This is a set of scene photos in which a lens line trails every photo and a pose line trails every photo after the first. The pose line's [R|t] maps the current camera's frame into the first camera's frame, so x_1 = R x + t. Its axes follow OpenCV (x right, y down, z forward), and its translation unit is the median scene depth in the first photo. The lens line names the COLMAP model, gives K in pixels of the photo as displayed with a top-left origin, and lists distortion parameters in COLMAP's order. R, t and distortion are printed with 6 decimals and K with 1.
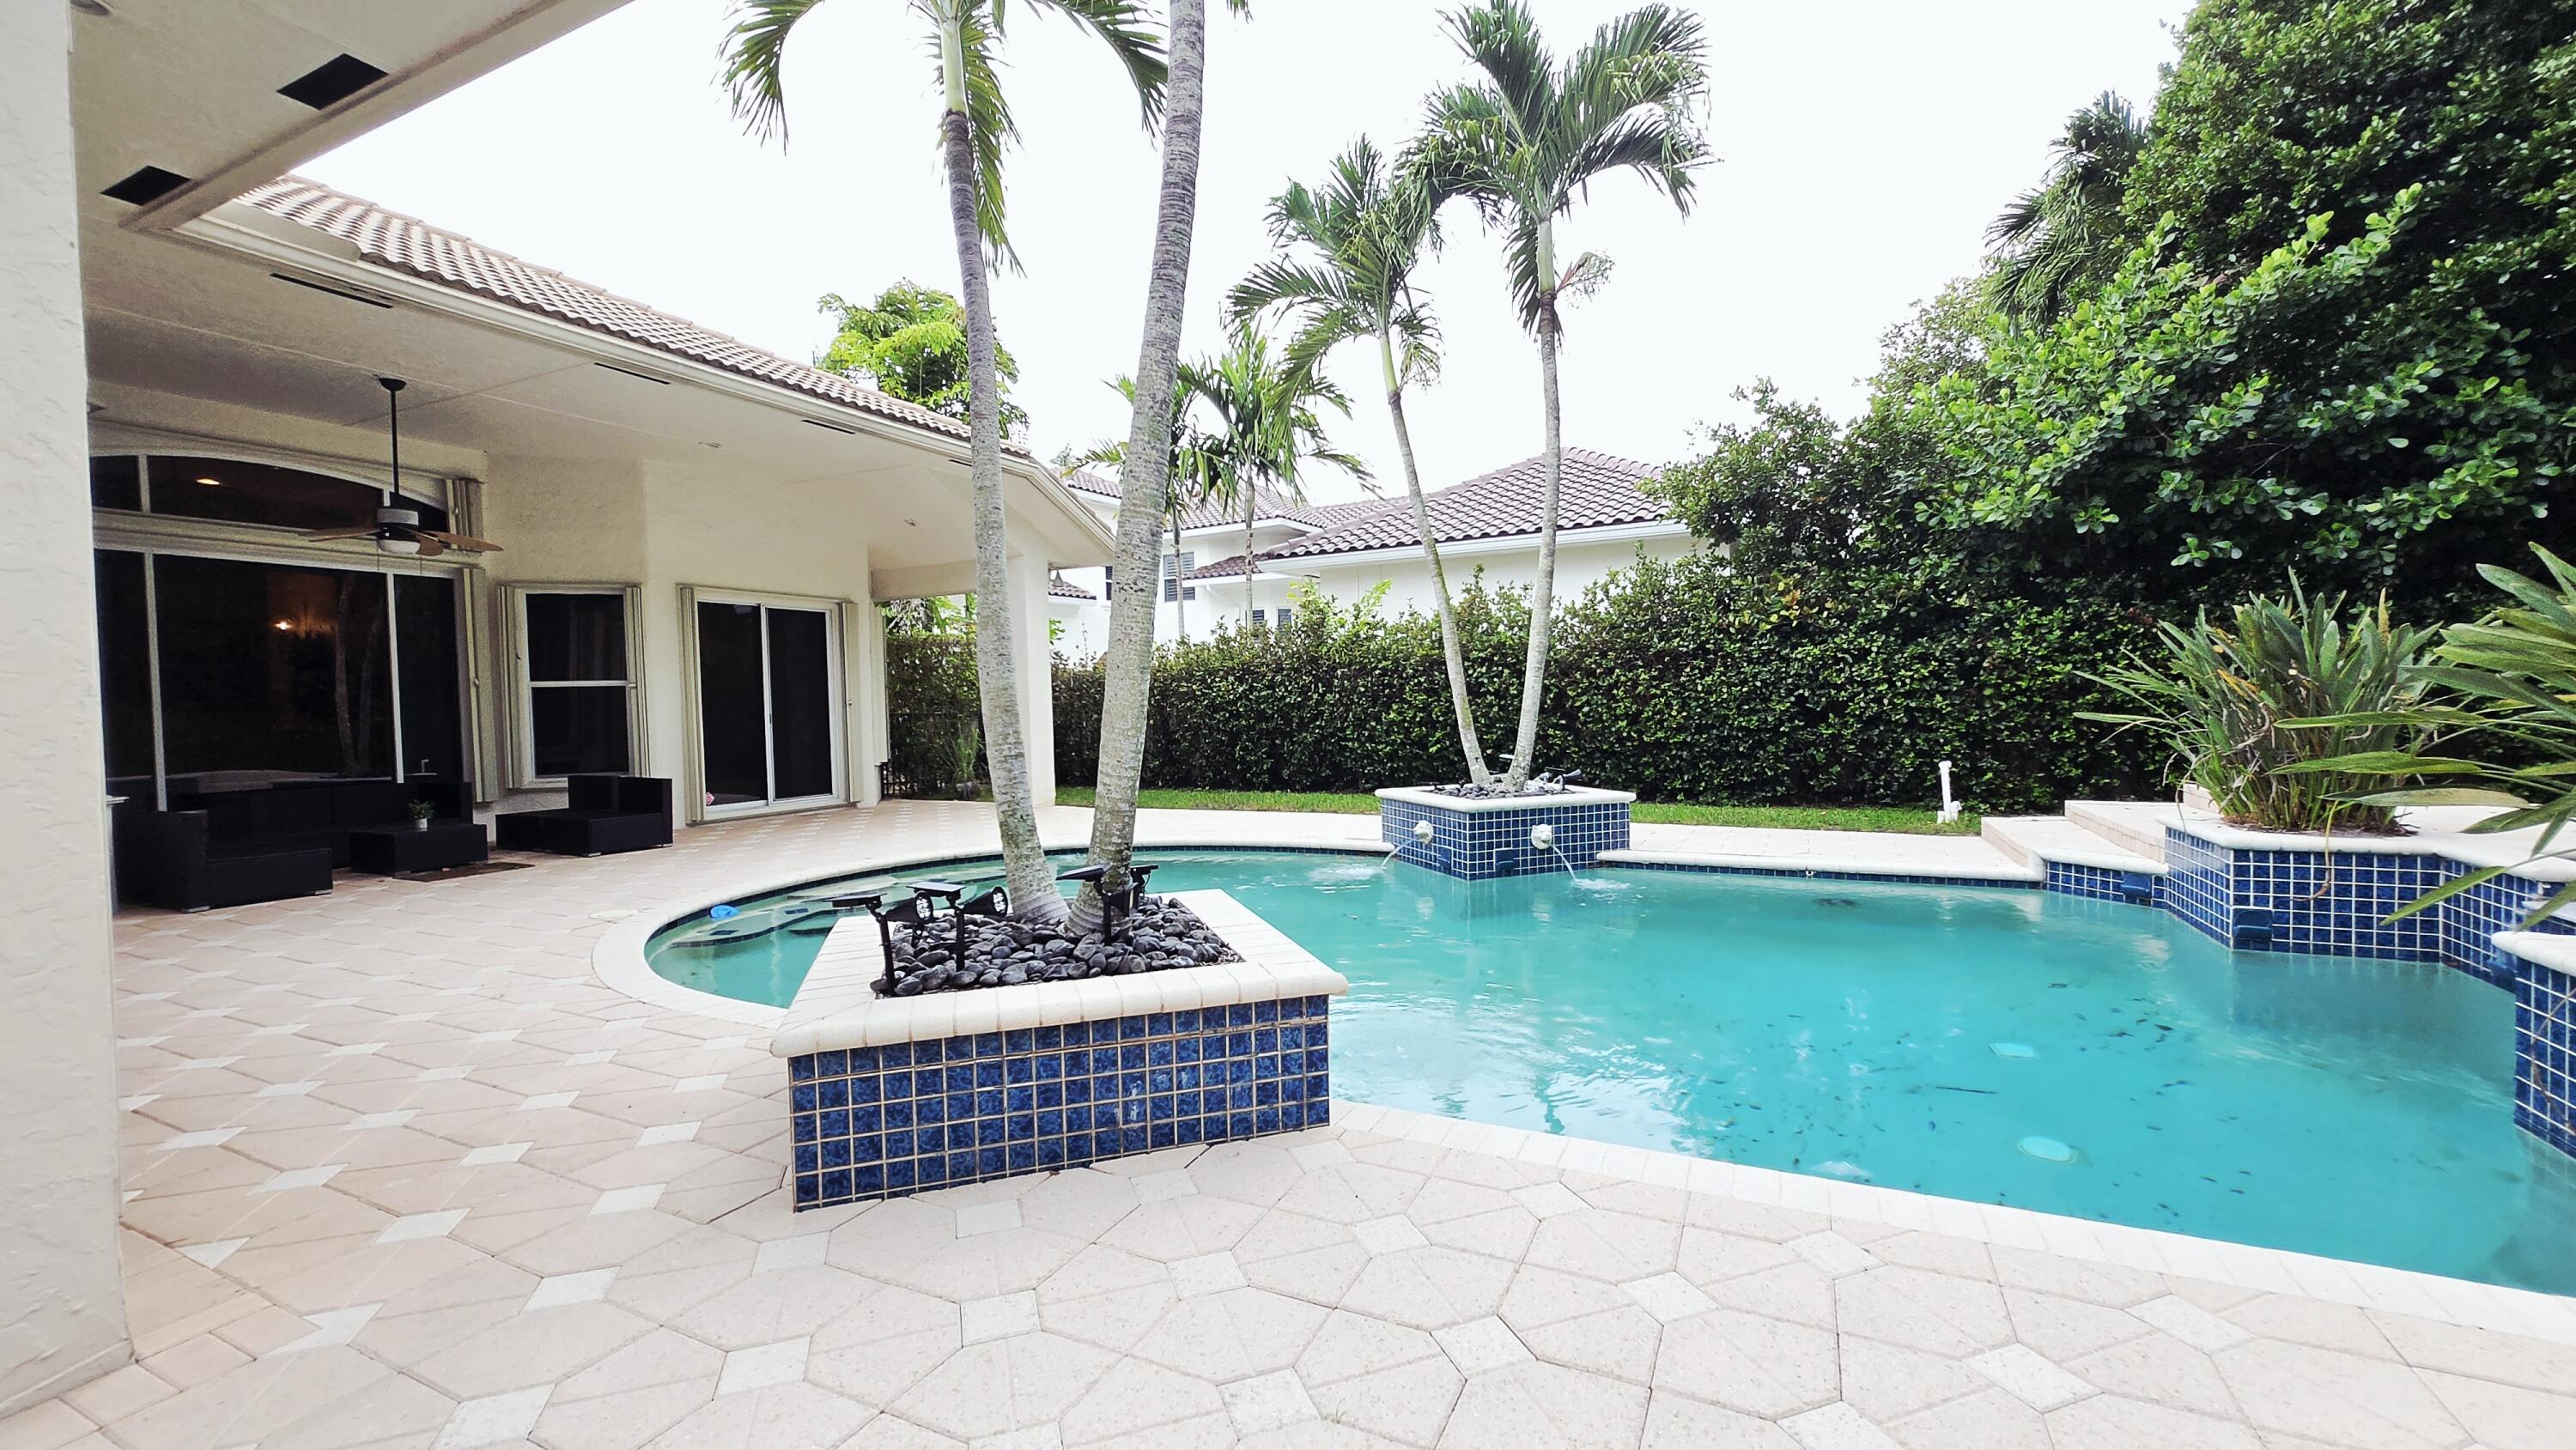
lens RADIAL K [[1046.1, 0, 1300.9], [0, 1046.1, 735.7], [0, 0, 1]] dist [-0.008289, -0.000484]
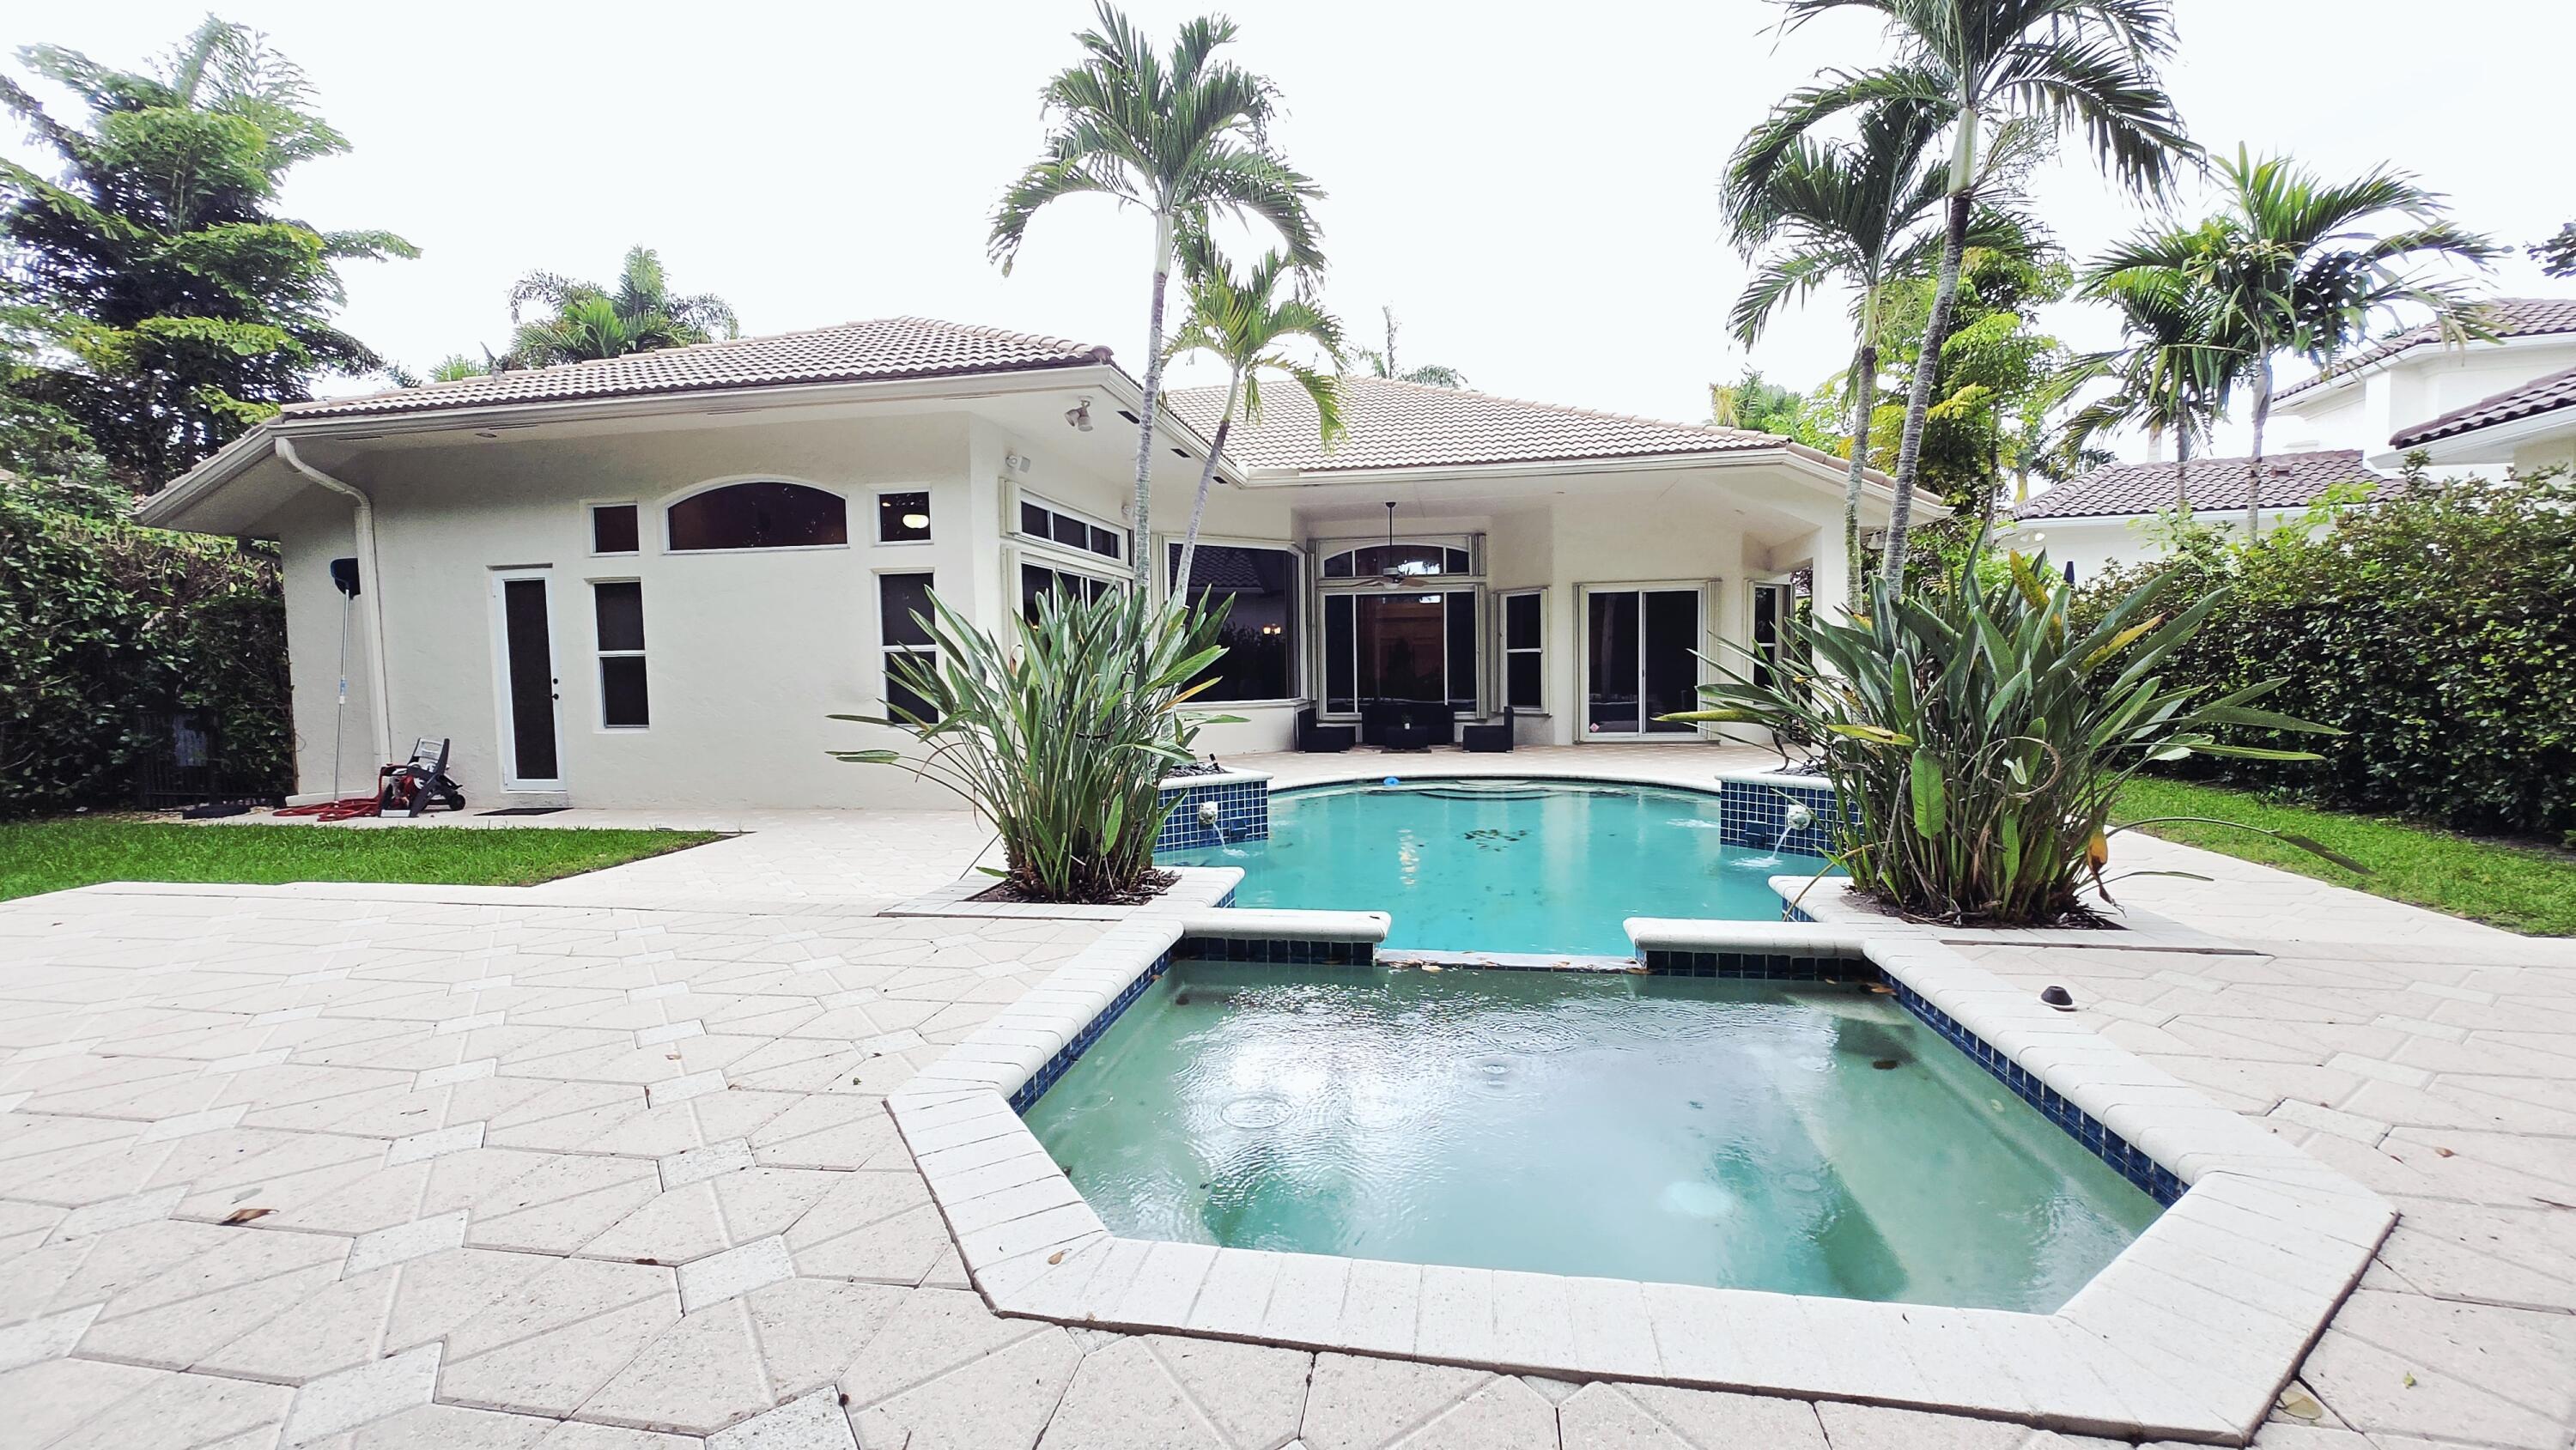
lens RADIAL K [[1025.7, 0, 1288.0], [0, 1025.7, 725.0], [0, 0, 1]] dist [0.001383, -0.000163]
pose [[0.263076, 0.070600, -0.962188, 0.776663], [-0.021476, 0.997500, 0.067320, -0.032990], [0.964536, 0.002954, 0.263935, 0.219390]]
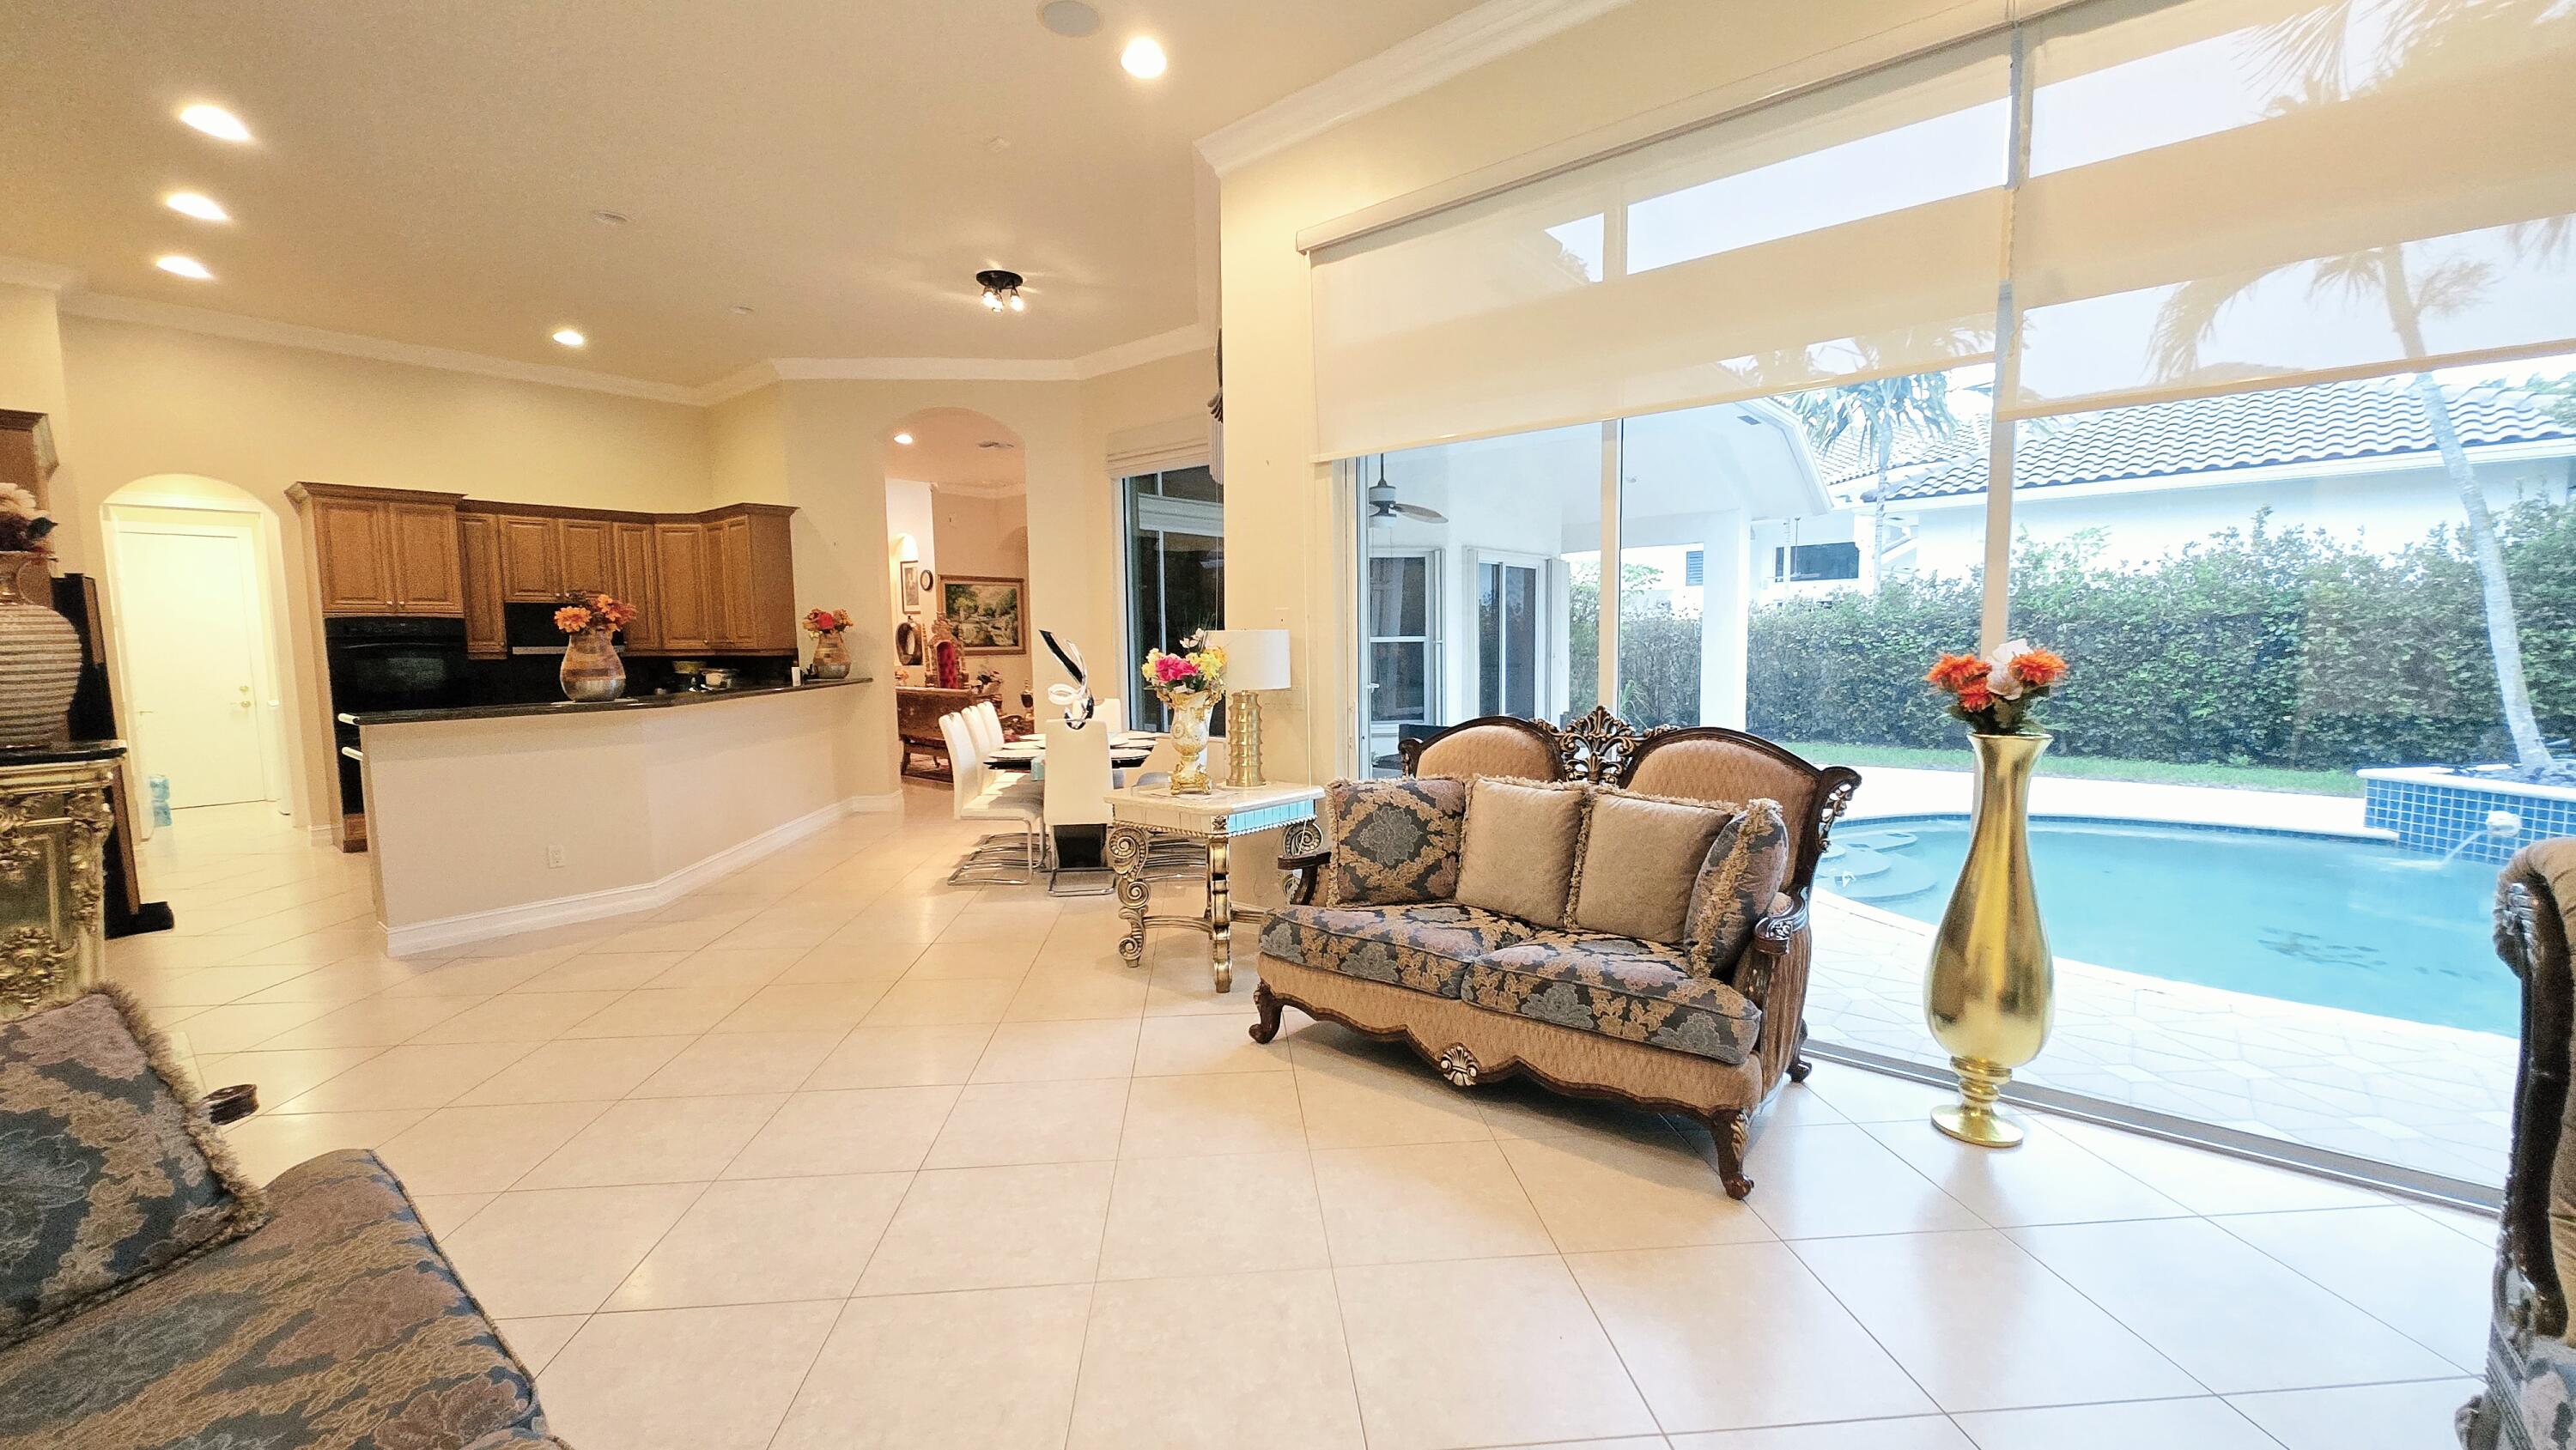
lens RADIAL K [[1025.7, 0, 1288.0], [0, 1025.7, 725.0], [0, 0, 1]] dist [0.001383, -0.000163]
pose [[0.969698, 0.028266, -0.242665, -0.540686], [-0.014676, 0.998230, 0.057631, -0.020986], [0.243864, -0.052323, 0.968397, -0.082845]]
